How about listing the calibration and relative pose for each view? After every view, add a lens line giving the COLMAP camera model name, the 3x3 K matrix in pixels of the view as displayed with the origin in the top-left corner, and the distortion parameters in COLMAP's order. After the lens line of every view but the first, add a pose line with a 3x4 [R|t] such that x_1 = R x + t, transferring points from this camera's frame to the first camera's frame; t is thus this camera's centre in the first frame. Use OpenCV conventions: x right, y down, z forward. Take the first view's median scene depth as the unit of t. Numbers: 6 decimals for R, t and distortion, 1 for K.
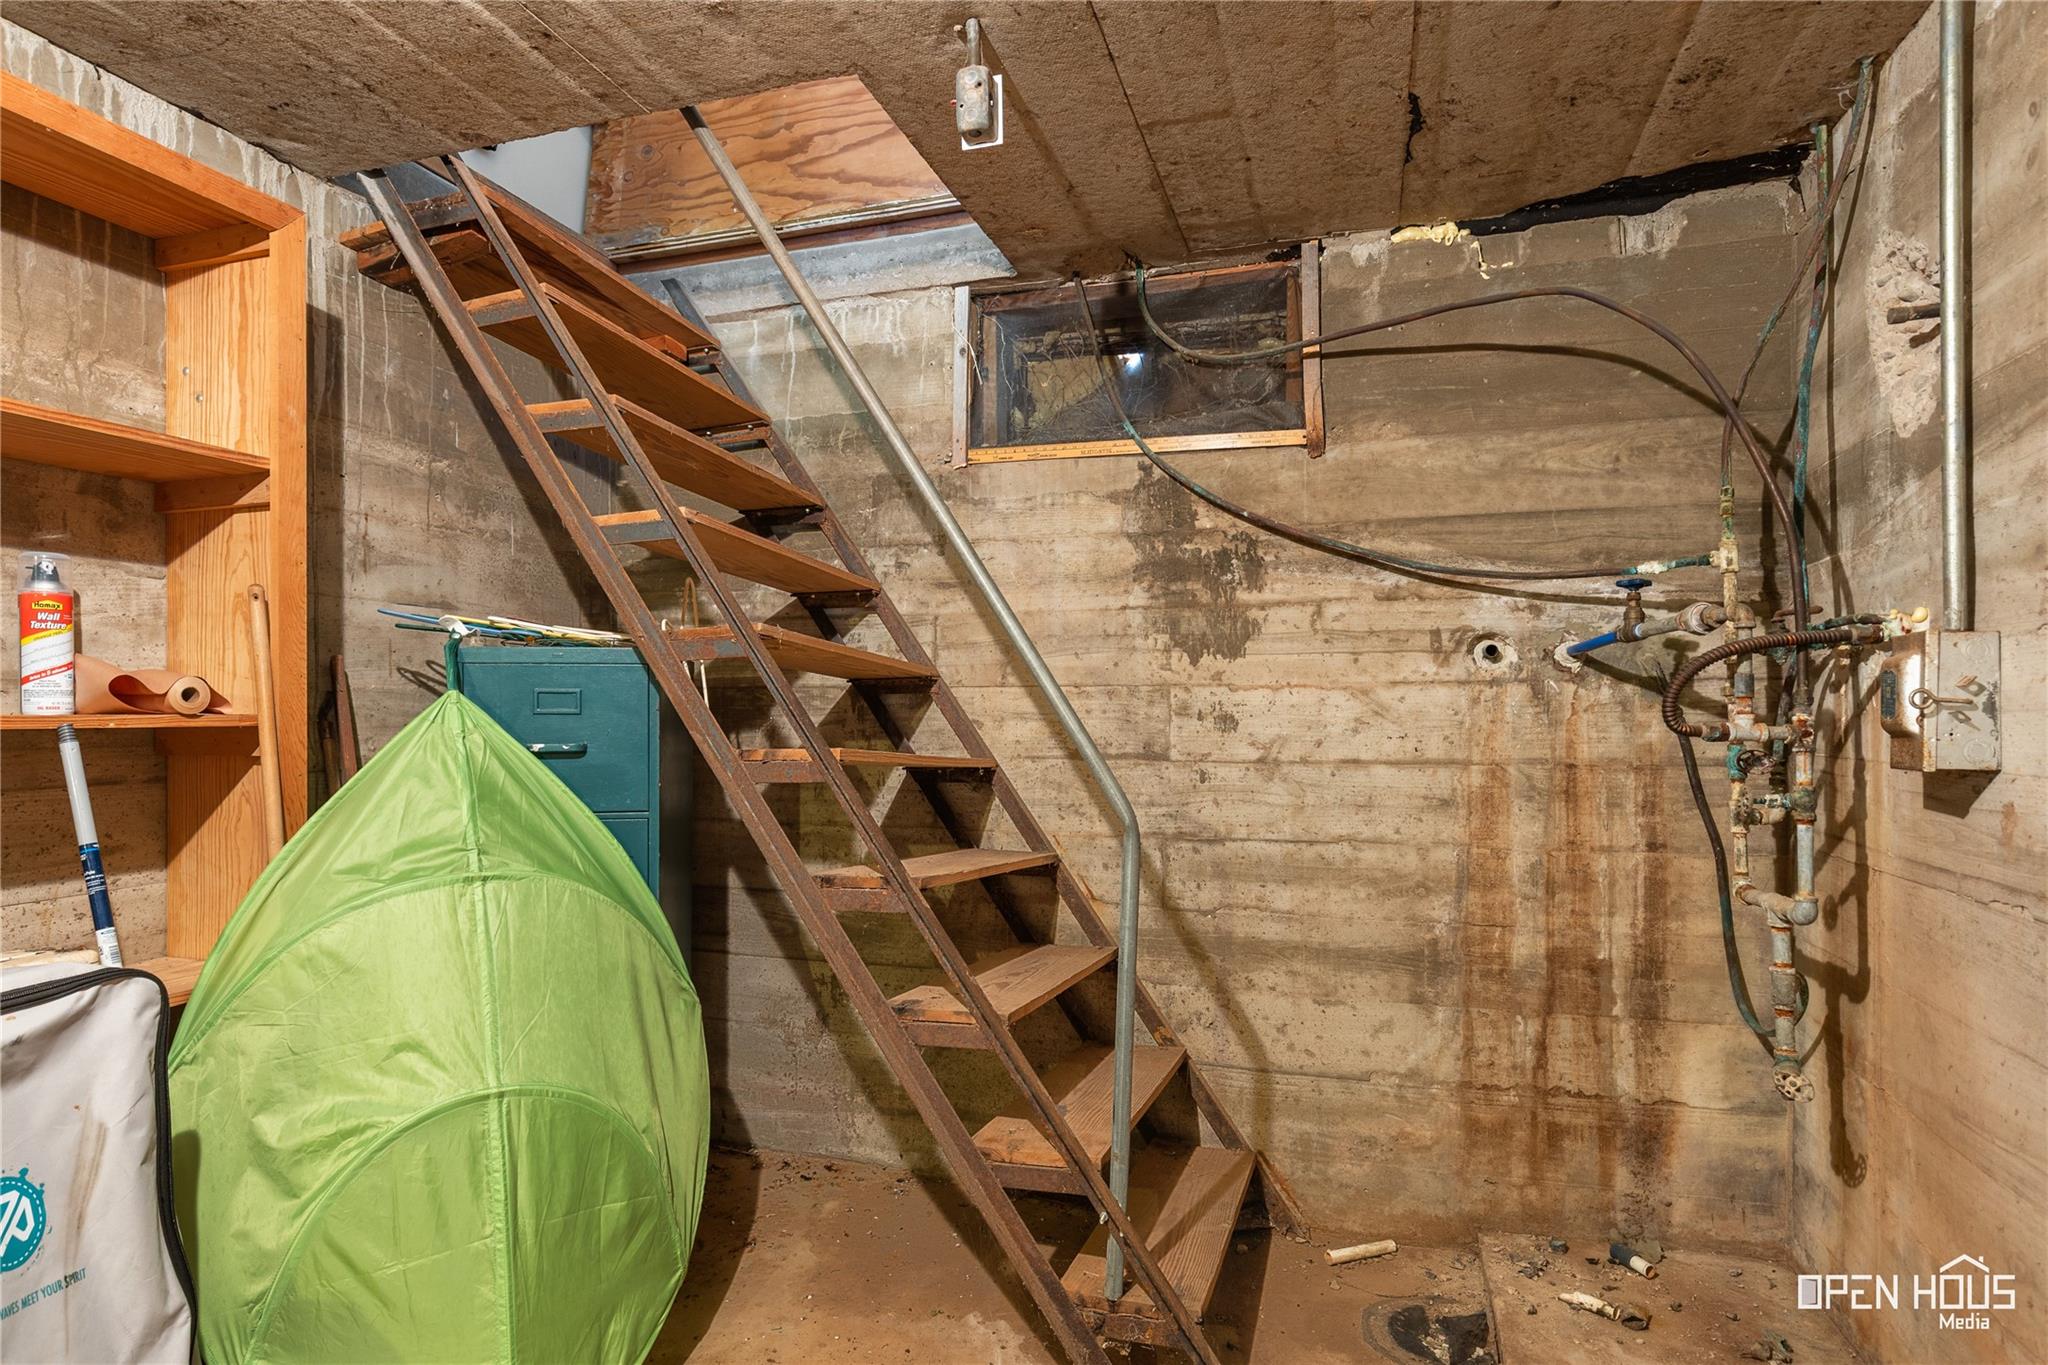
lens RADIAL K [[1105.0, 0, 1021.5], [0, 1105.0, 708.8], [0, 0, 1]] dist [-0.000213, -0.000073]
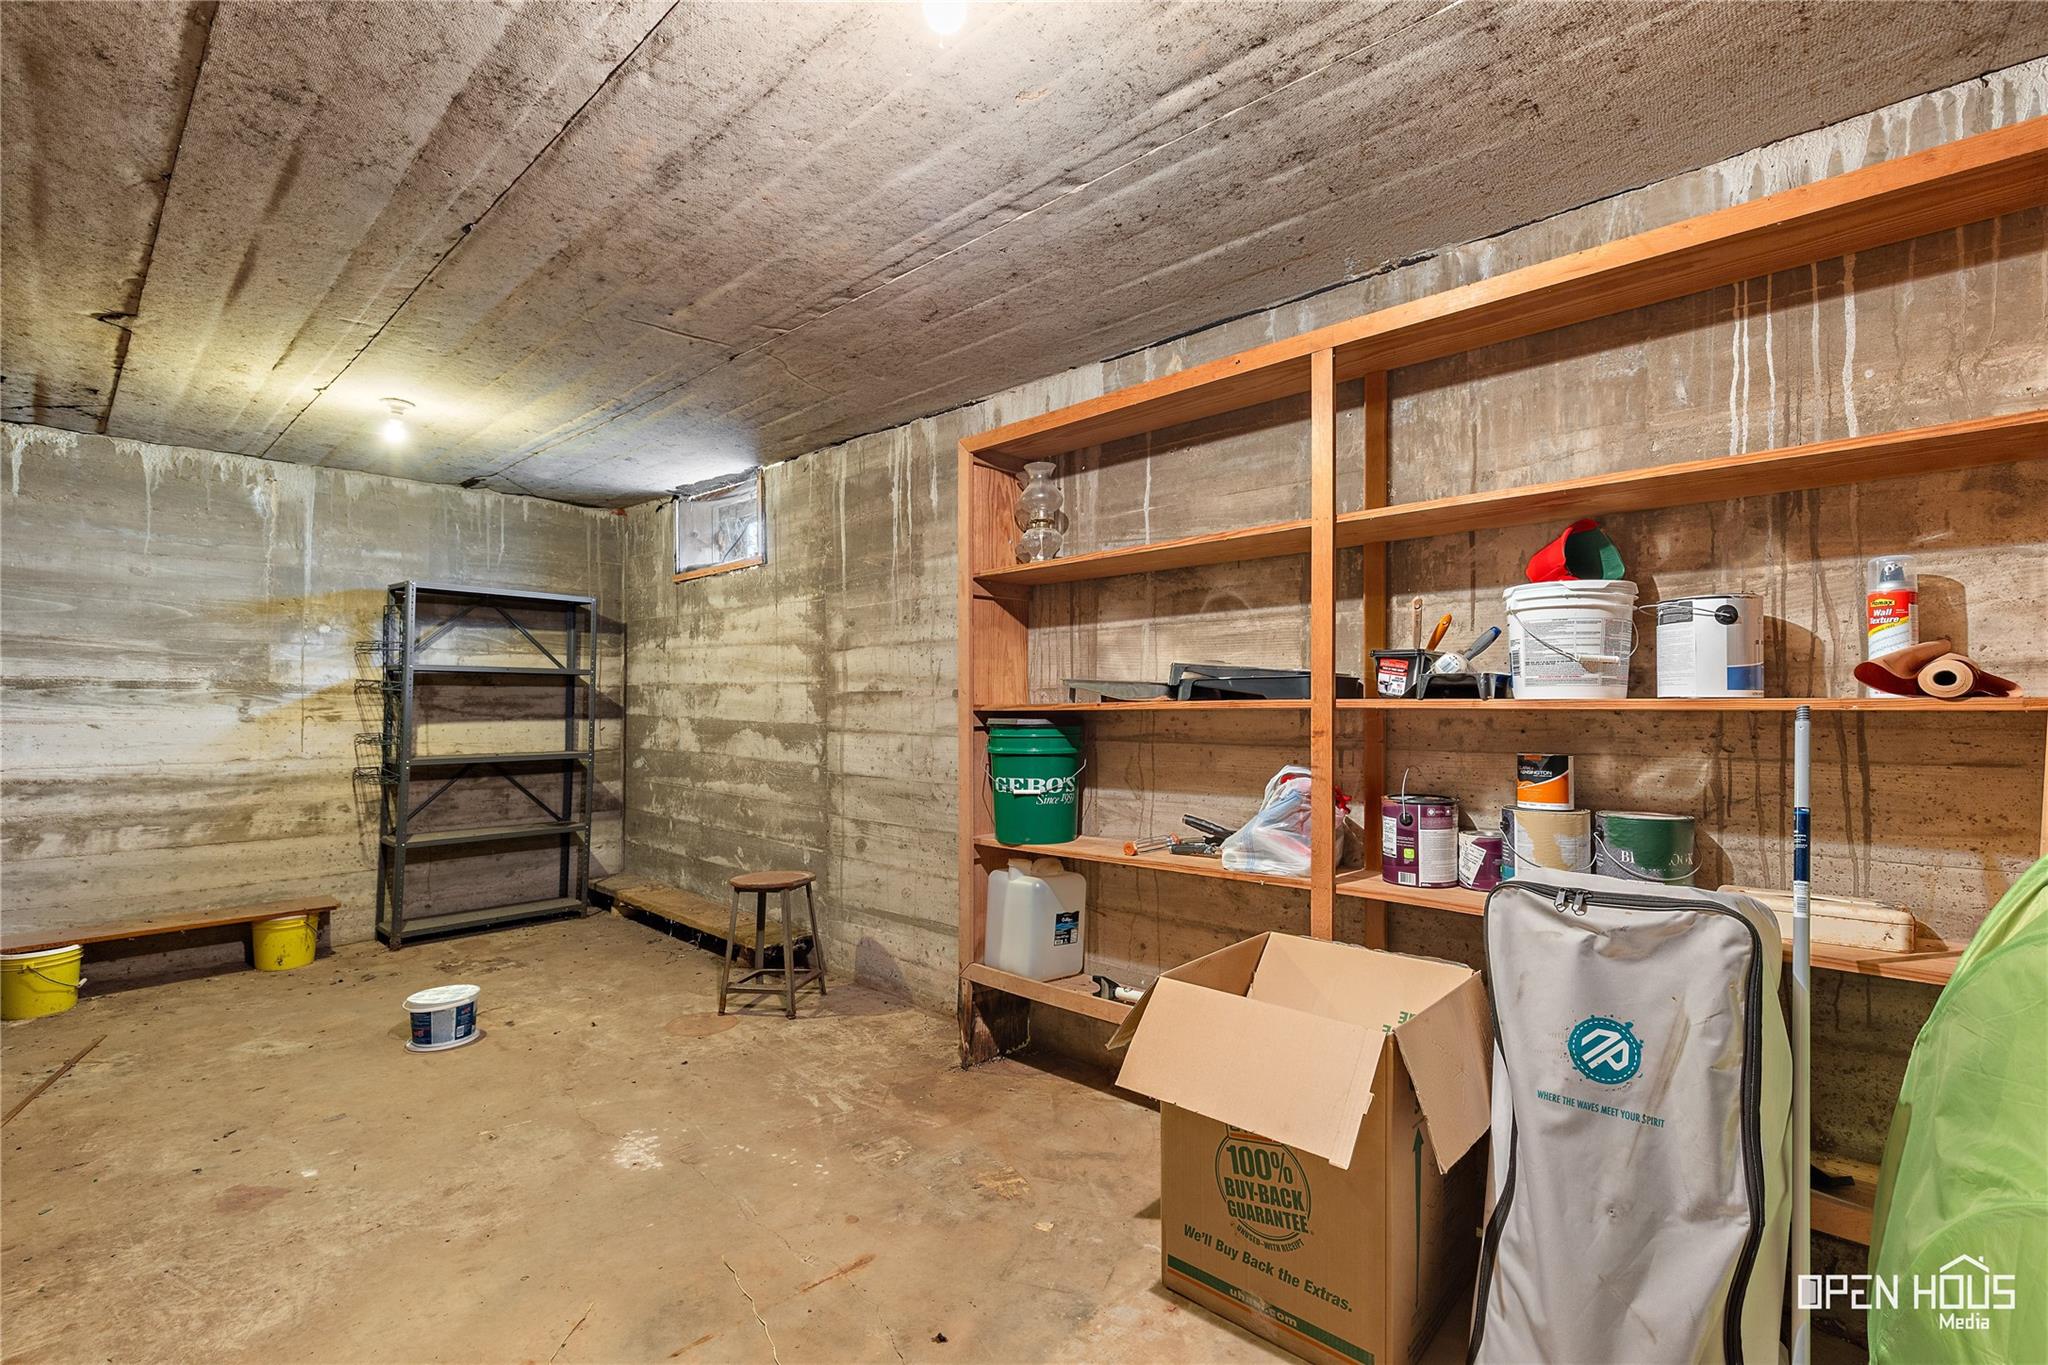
lens RADIAL K [[927.8, 0, 1038.1], [0, 927.8, 683.3], [0, 0, 1]] dist [0.007577, -0.000162]
pose [[-0.426796, -0.016592, -0.904196, 0.365833], [0.005986, 0.999758, -0.021172, 0.005024], [0.904328, -0.014449, -0.426593, 0.617601]]
